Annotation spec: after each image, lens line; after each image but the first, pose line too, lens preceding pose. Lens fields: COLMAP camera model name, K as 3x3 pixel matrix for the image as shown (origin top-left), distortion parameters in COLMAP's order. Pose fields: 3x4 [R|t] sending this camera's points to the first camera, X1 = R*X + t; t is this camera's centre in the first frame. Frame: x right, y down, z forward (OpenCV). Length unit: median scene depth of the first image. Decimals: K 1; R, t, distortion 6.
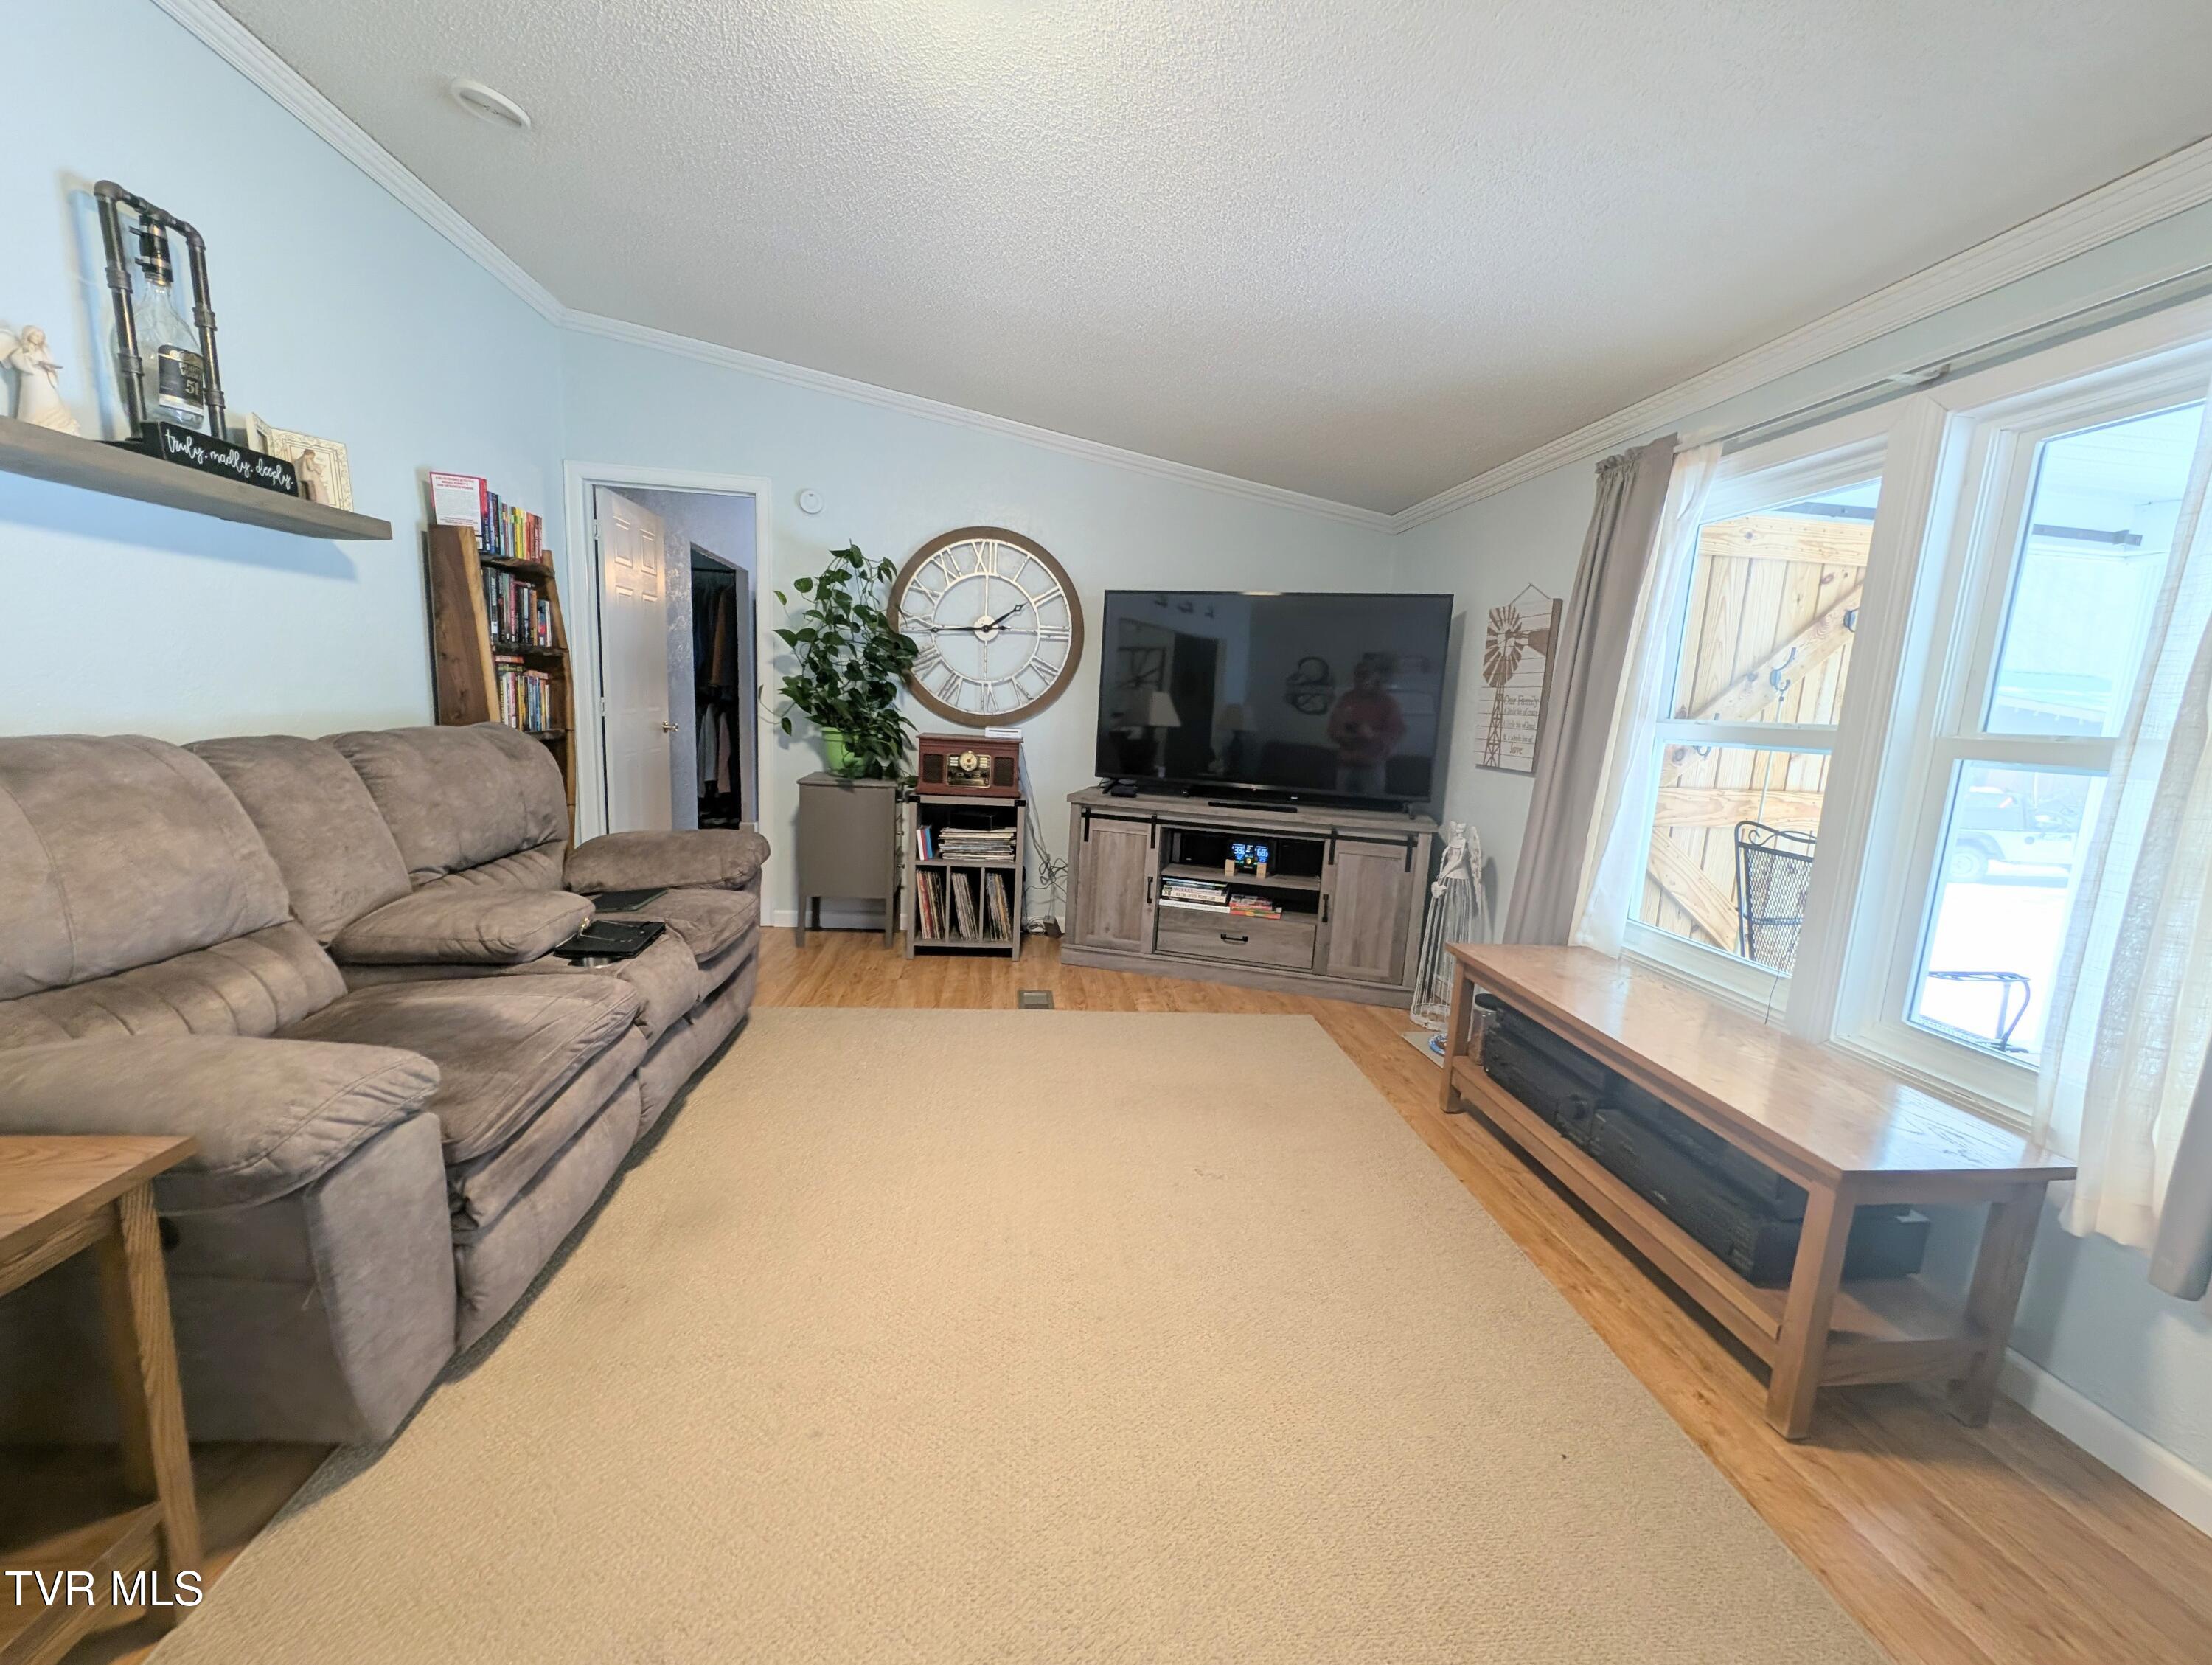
lens RADIAL K [[832.5, 0, 1106.0], [0, 832.5, 832.5], [0, 0, 1]] dist [0.015341, -0.007398]
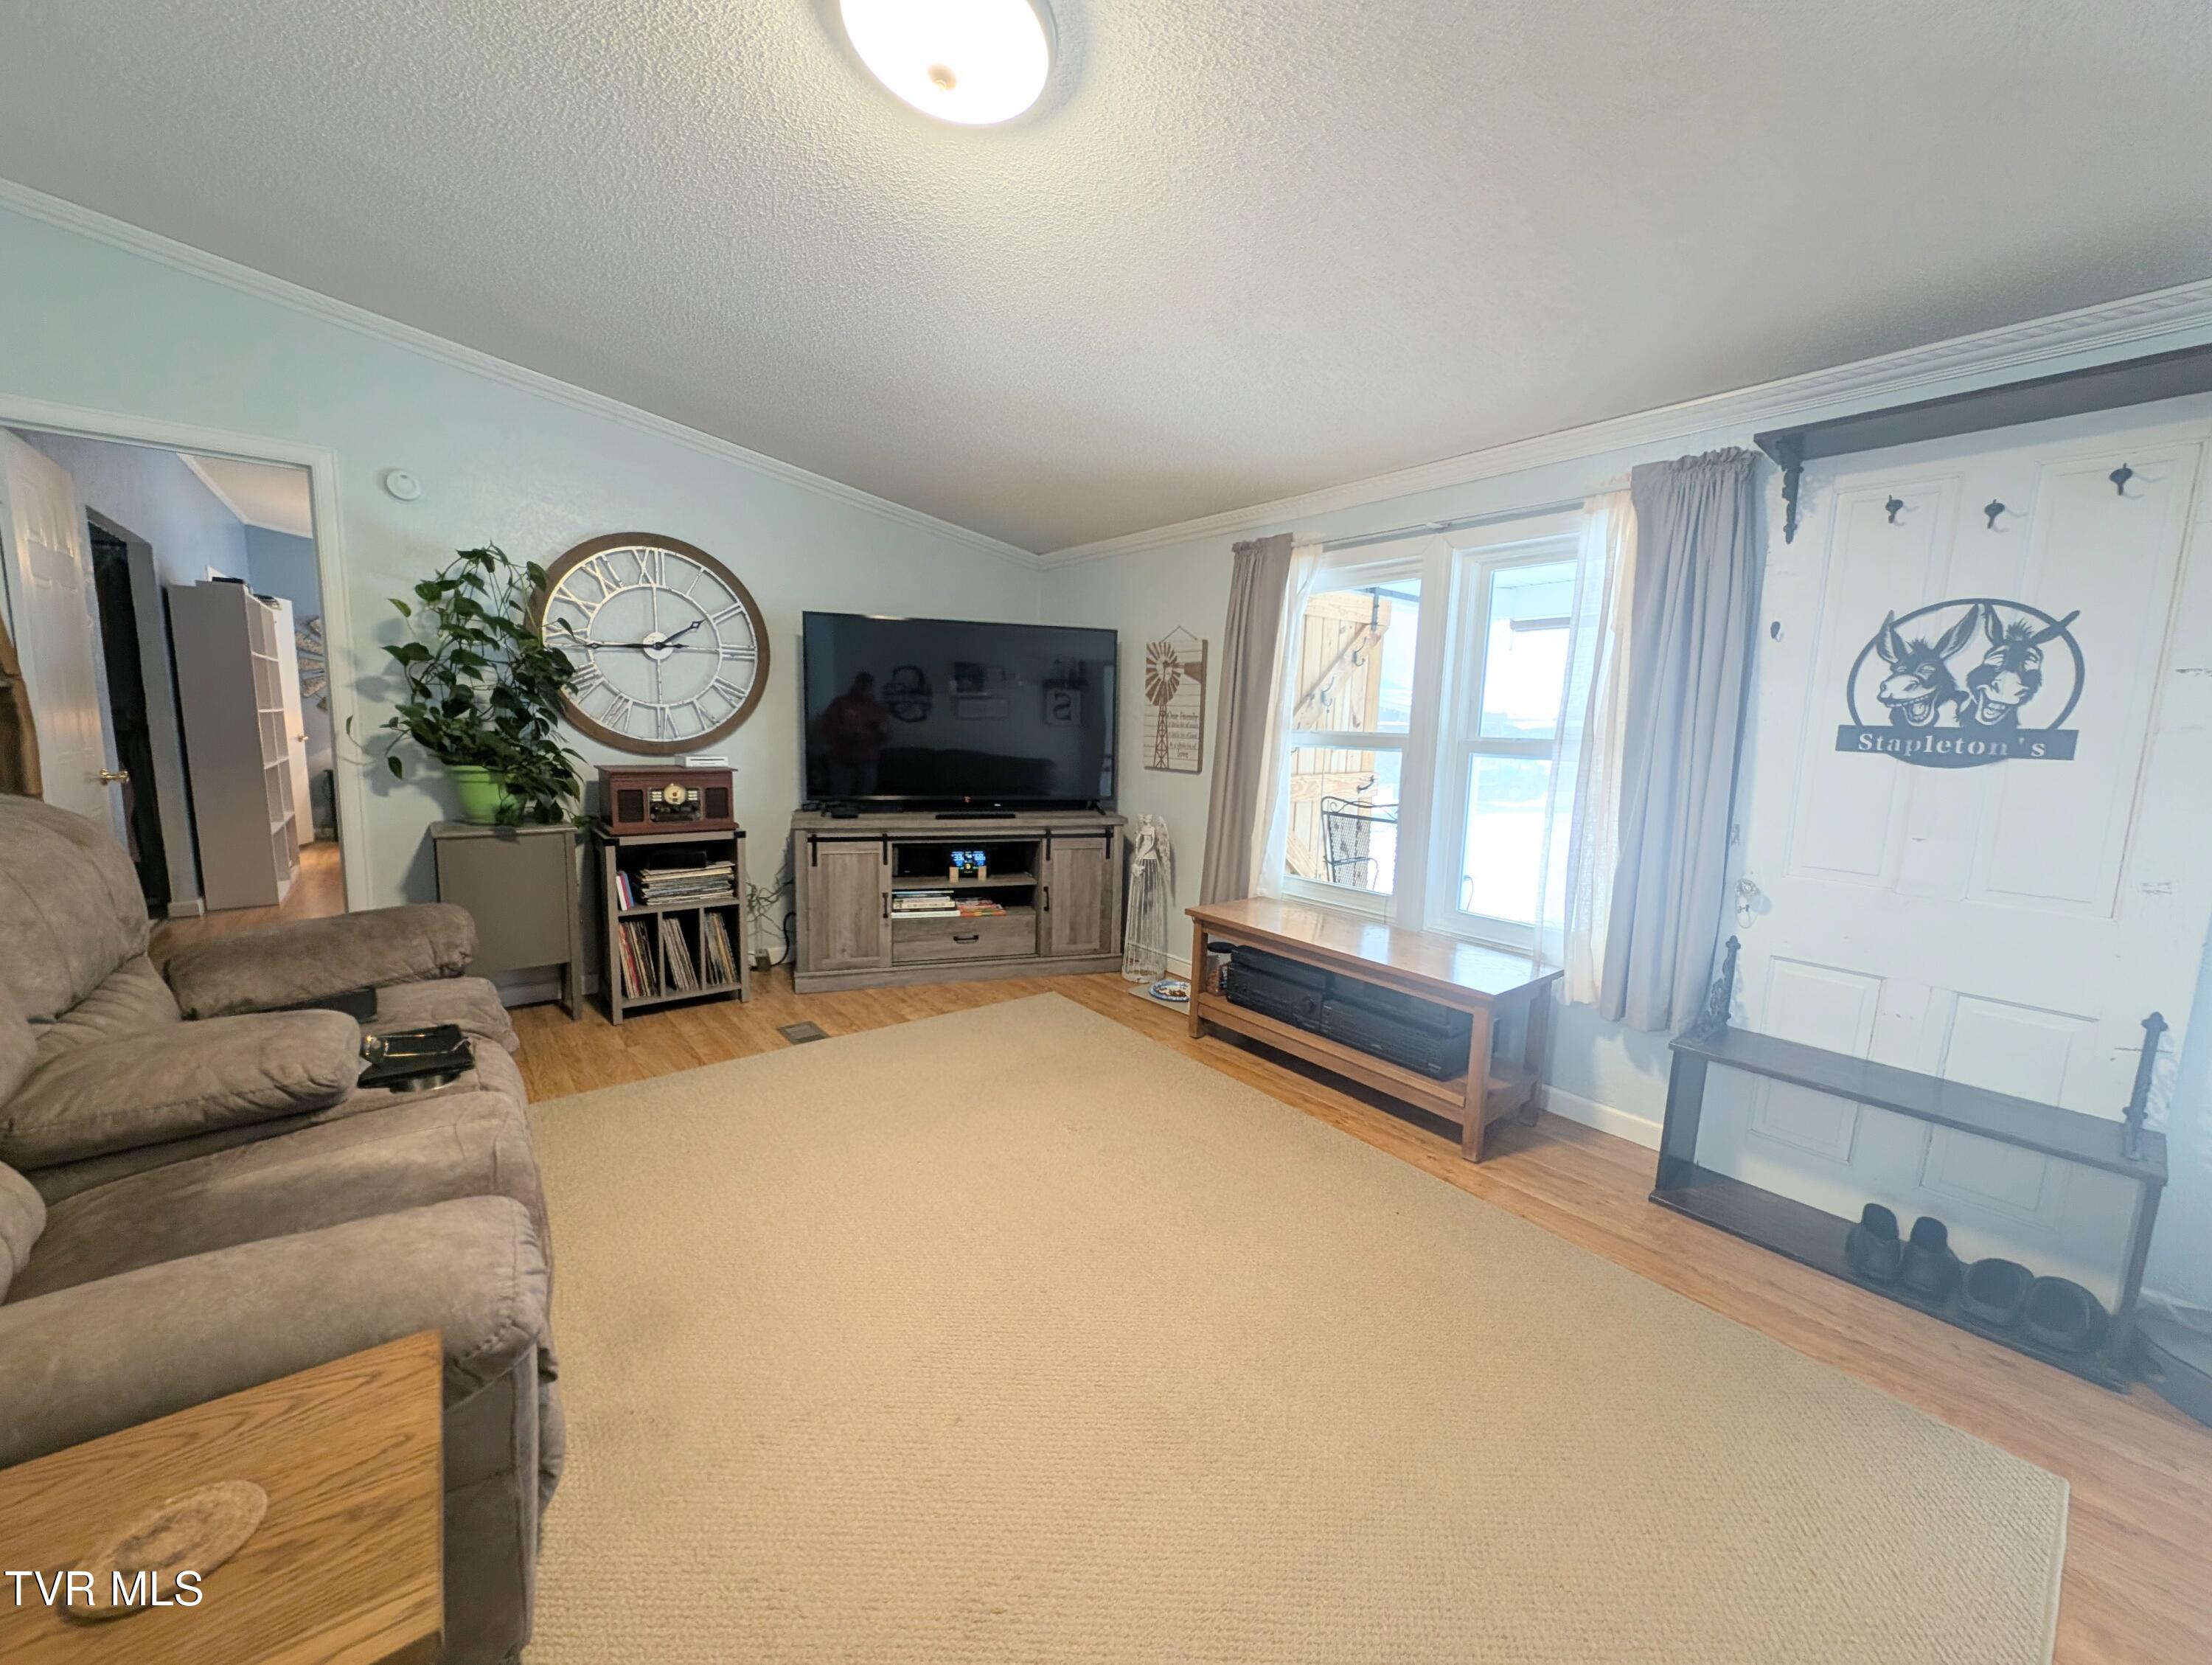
lens RADIAL K [[832.5, 0, 1106.0], [0, 832.5, 832.5], [0, 0, 1]] dist [0.015341, -0.007398]
pose [[0.843358, -0.100306, 0.527907, -0.255634], [0.099738, 0.994572, 0.029639, -0.024568], [-0.528015, 0.027656, 0.848785, -0.022203]]
